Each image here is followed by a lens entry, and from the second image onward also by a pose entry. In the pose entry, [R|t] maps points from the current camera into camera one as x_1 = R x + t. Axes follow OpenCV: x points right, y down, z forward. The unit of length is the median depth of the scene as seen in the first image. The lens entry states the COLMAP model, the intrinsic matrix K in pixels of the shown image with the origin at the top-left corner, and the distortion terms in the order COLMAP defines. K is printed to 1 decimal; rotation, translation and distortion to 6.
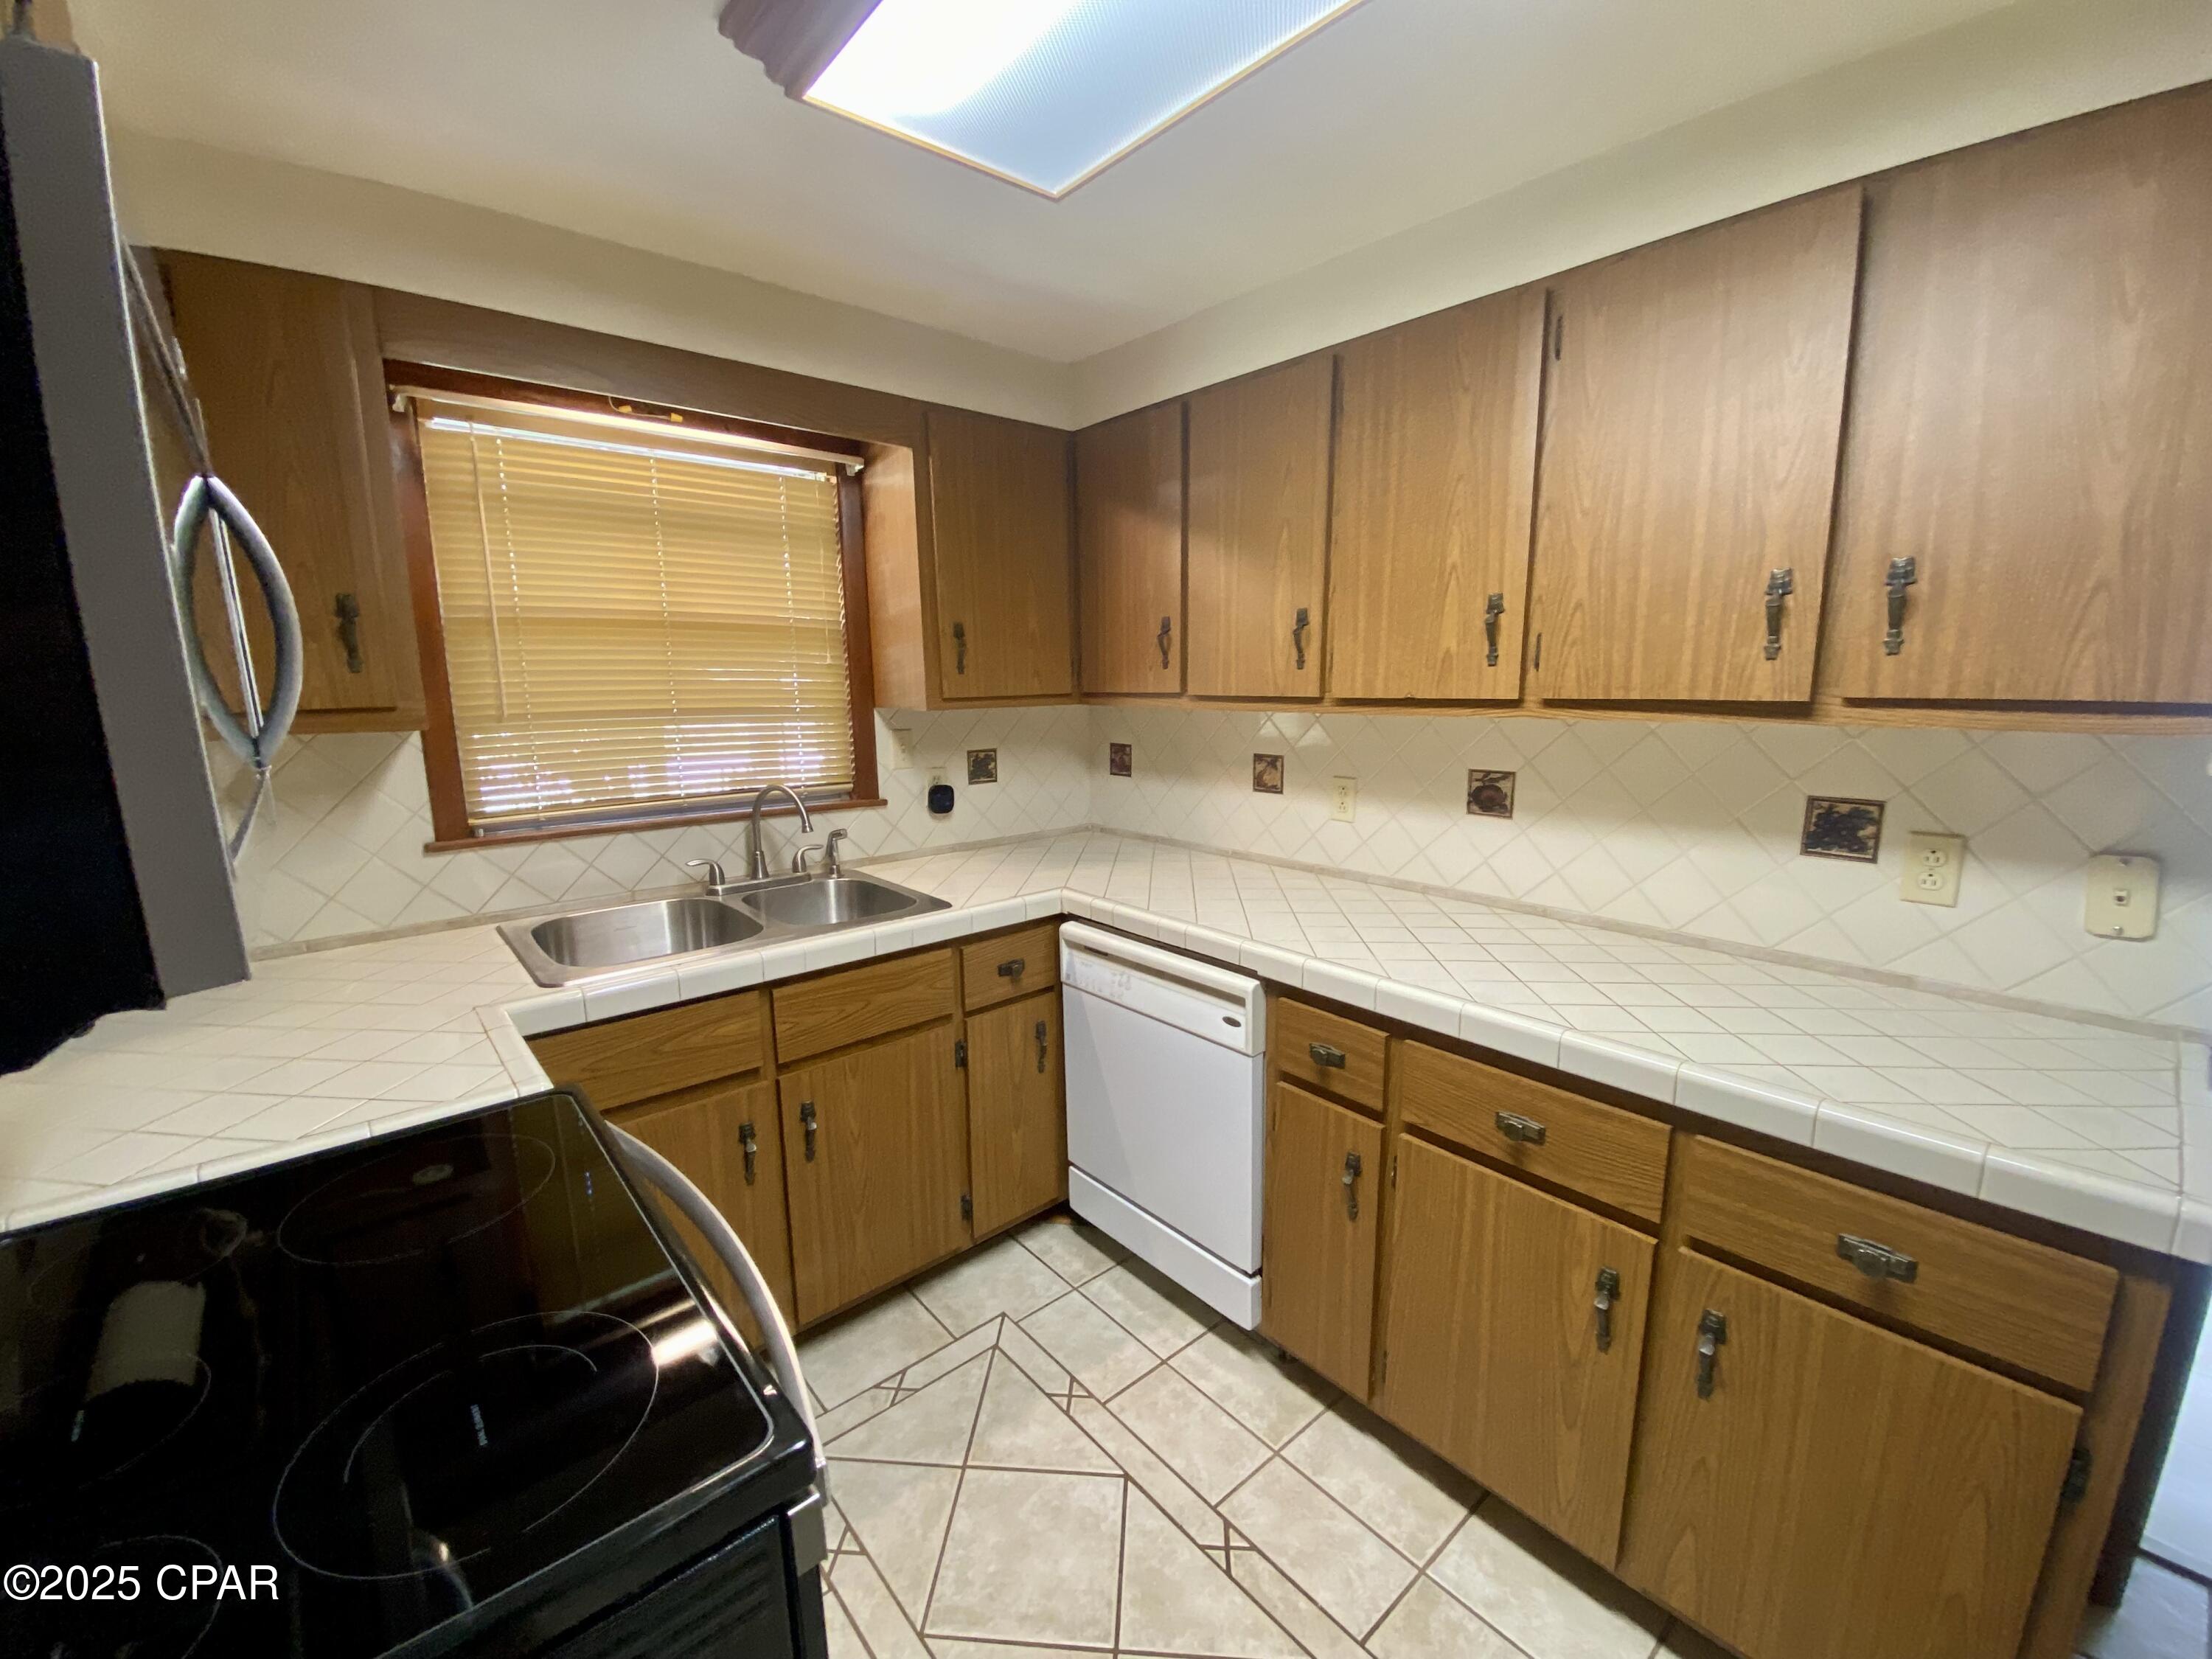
lens RADIAL K [[876.9, 0, 1103.0], [0, 876.9, 831.7], [0, 0, 1]] dist [0.017184, -0.028172]
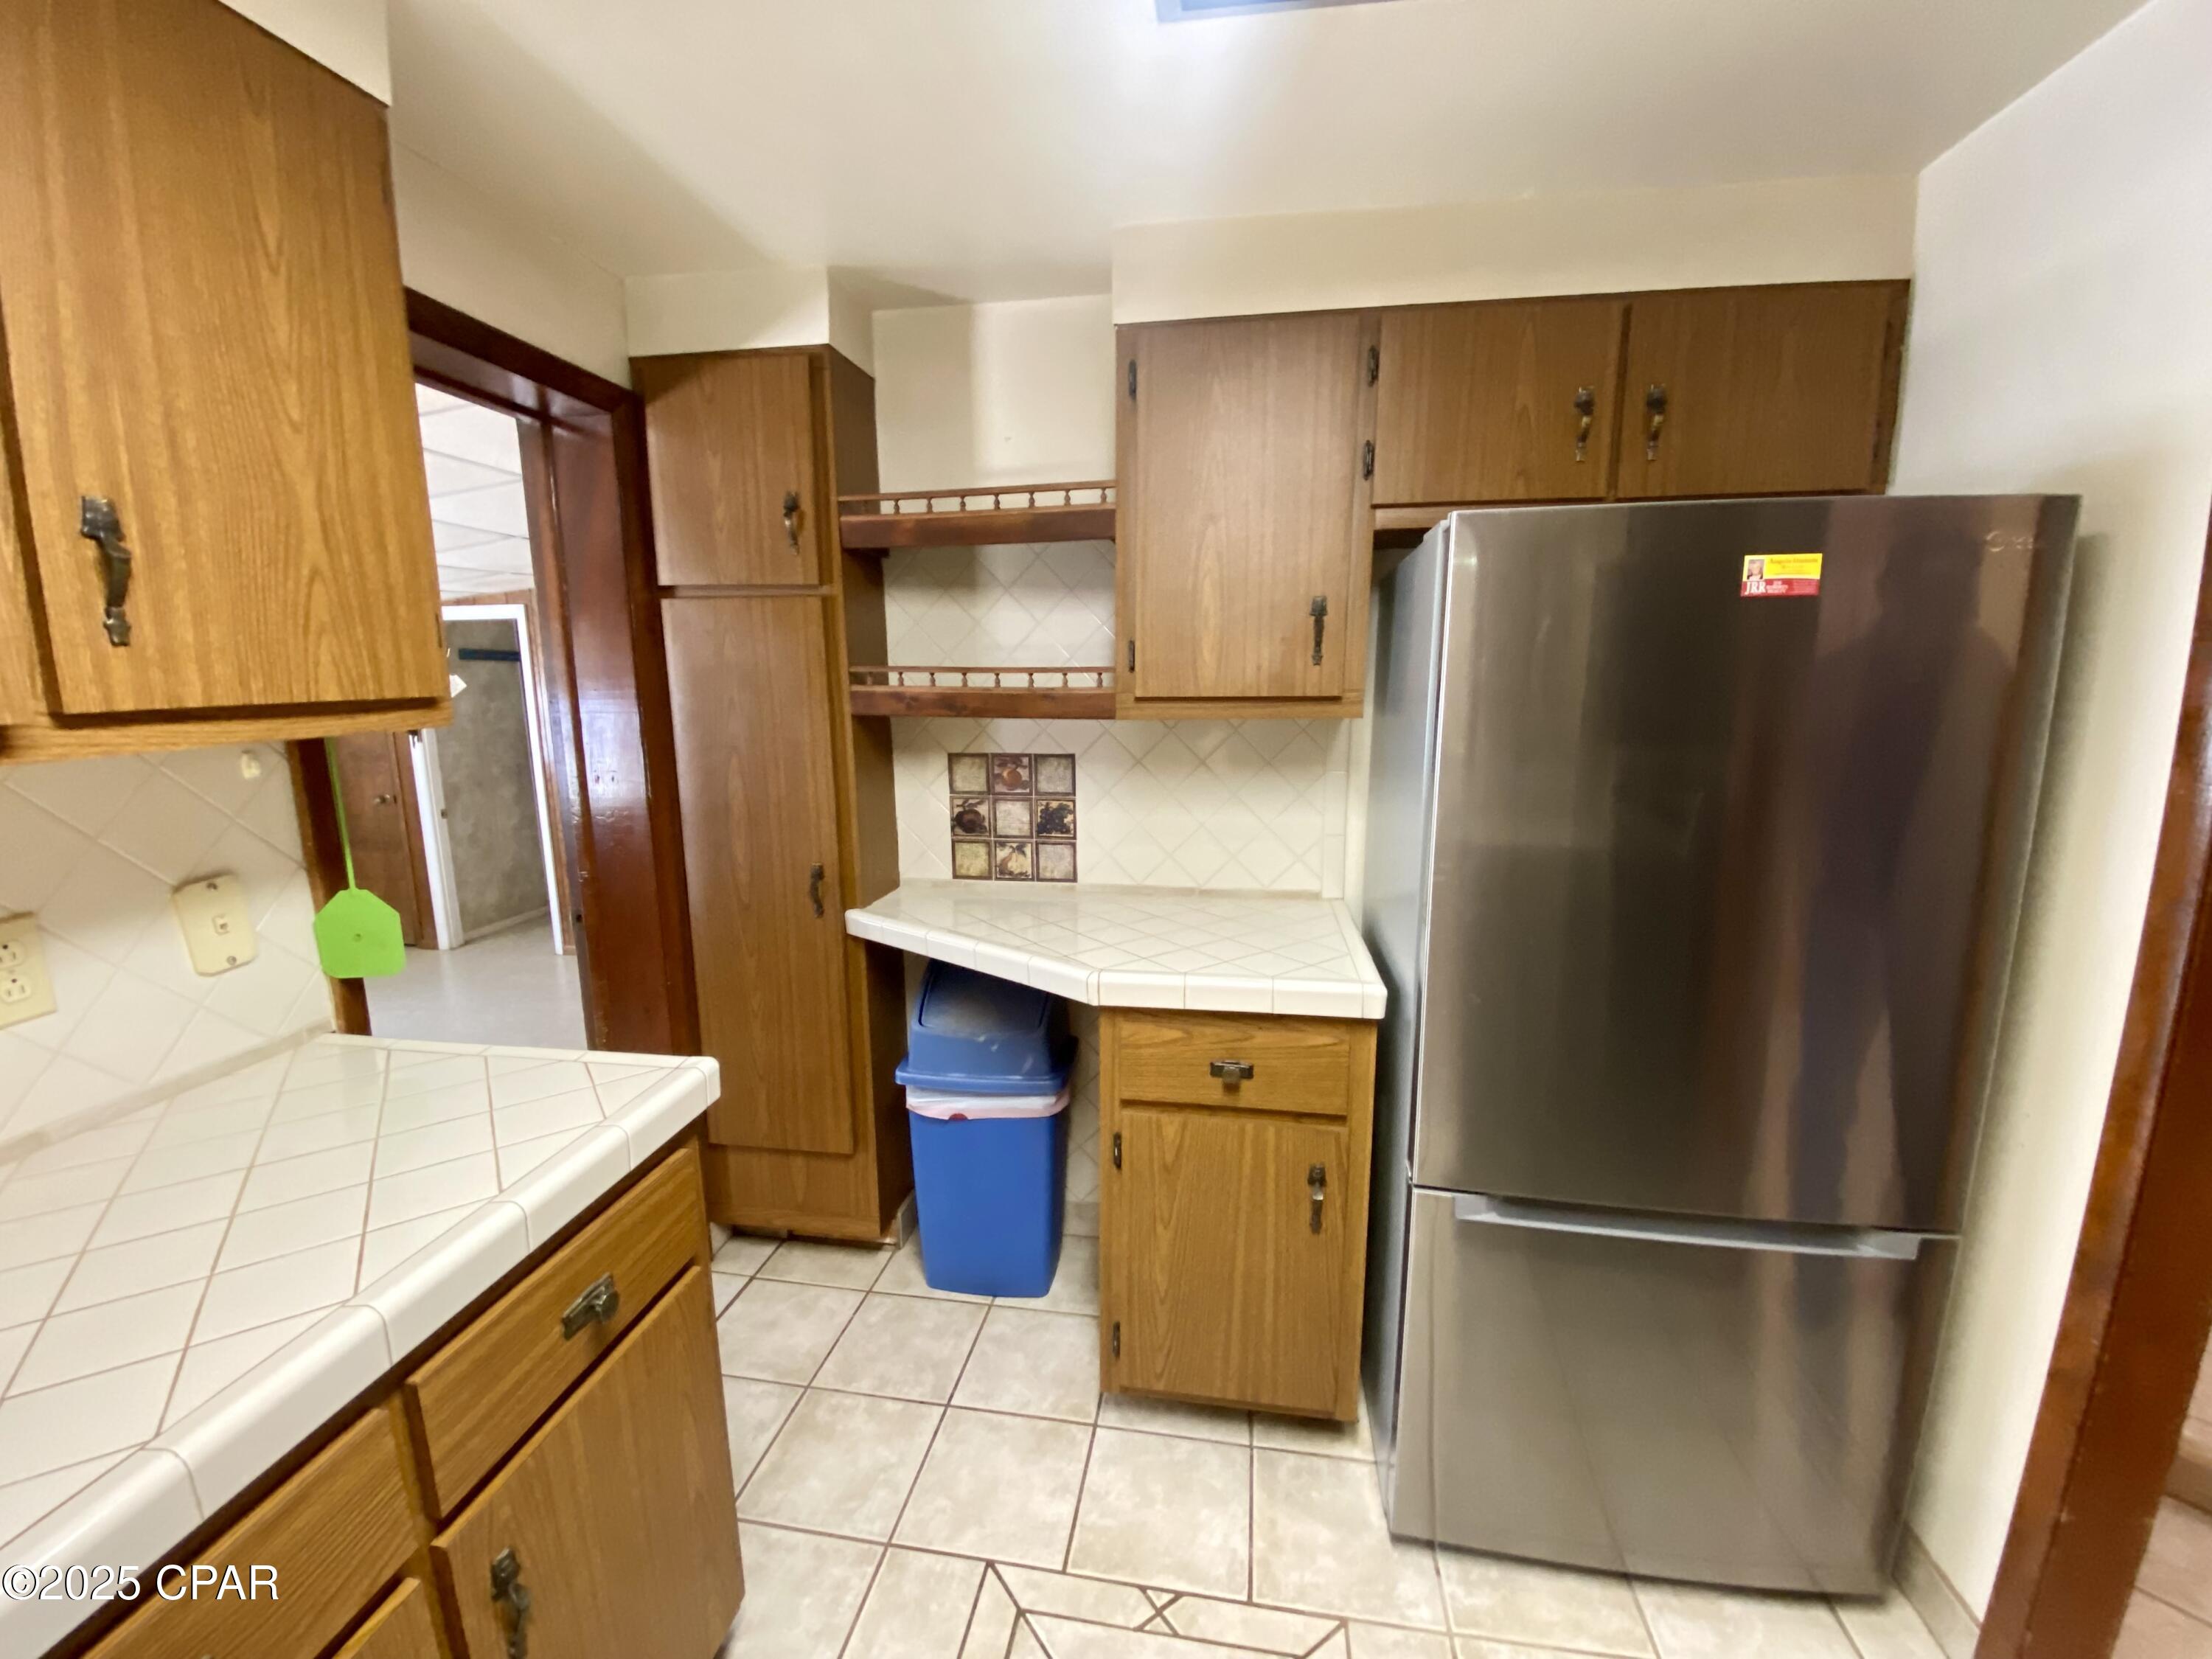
lens RADIAL K [[888.4, 0, 1099.9], [0, 888.4, 842.4], [0, 0, 1]] dist [0.035679, -0.029883]
pose [[-0.641837, -0.126273, 0.756374, -0.059131], [0.131642, 0.953564, 0.270900, -0.090351], [-0.755458, 0.273444, -0.595409, 0.545179]]
